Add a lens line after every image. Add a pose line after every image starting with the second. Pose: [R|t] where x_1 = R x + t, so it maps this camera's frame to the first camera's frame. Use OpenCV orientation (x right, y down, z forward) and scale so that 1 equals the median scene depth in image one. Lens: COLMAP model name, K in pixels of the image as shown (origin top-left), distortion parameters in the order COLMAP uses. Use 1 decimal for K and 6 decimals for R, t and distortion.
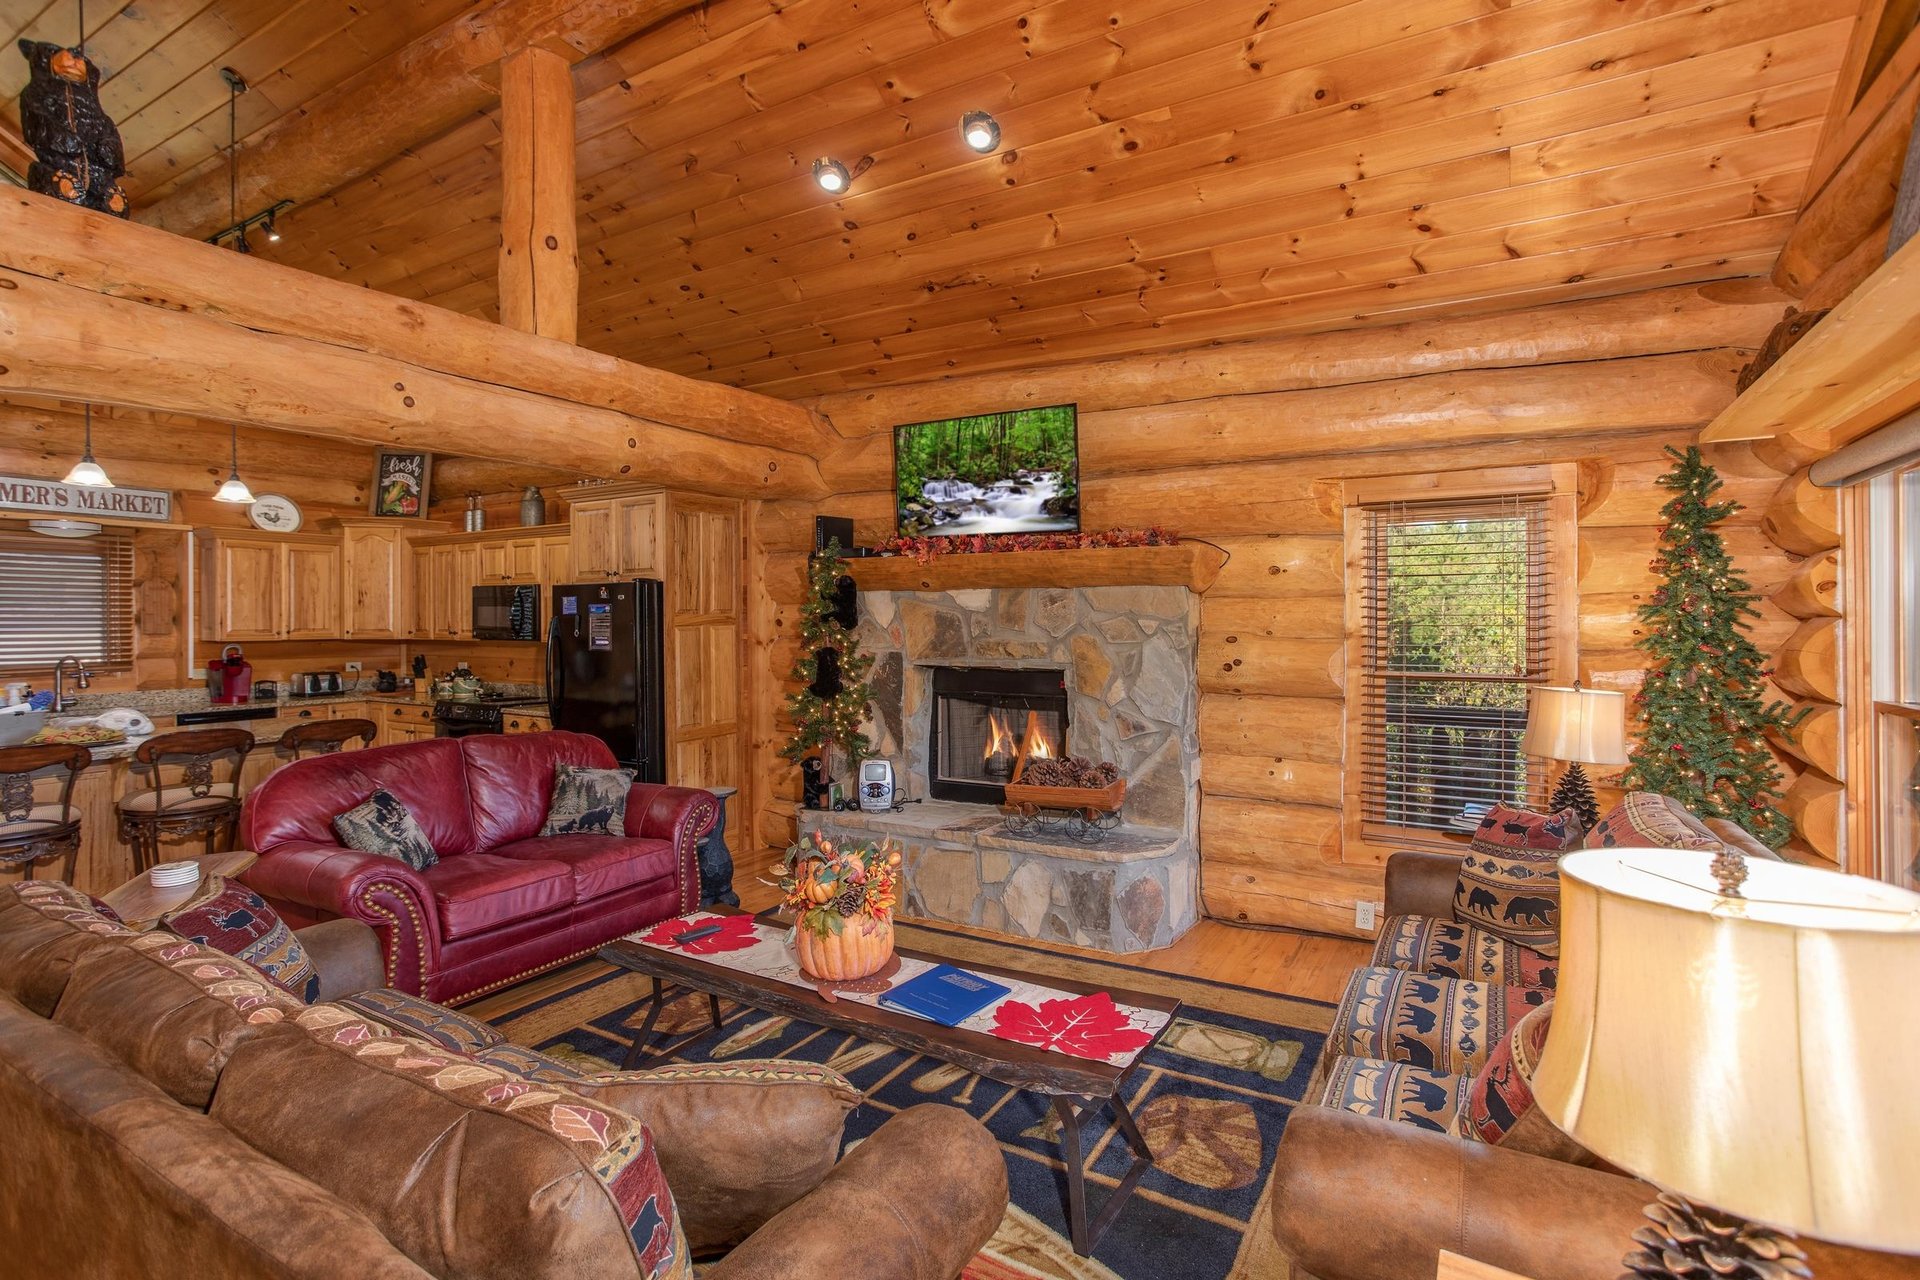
lens RADIAL K [[946.6, 0, 959.0], [0, 946.6, 631.8], [0, 0, 1]] dist [-0.001585, 0.008981]
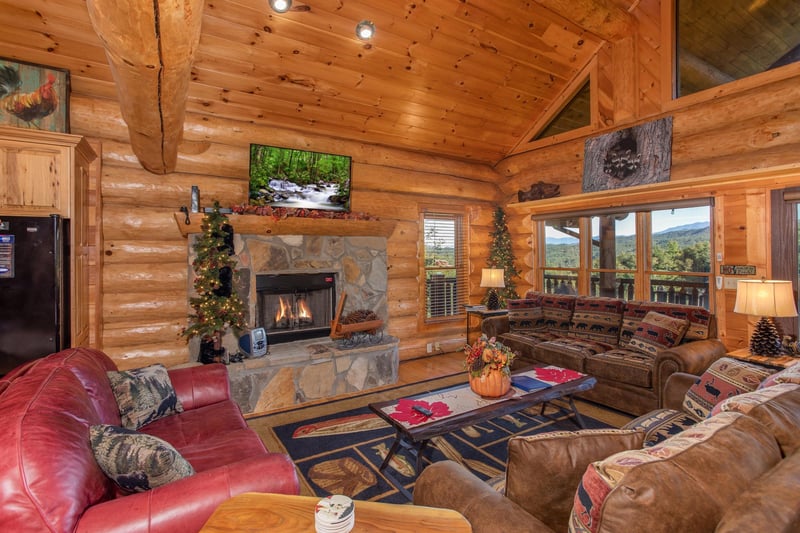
lens RADIAL K [[394.4, 0, 401.7], [0, 394.4, 251.8], [0, 0, 1]] dist [-0.001585, 0.008981]
pose [[0.472660, -0.001558, 0.881243, -0.640702], [0.018806, 0.999789, -0.008319, 0.001465], [-0.881044, 0.020505, 0.472590, 0.418375]]
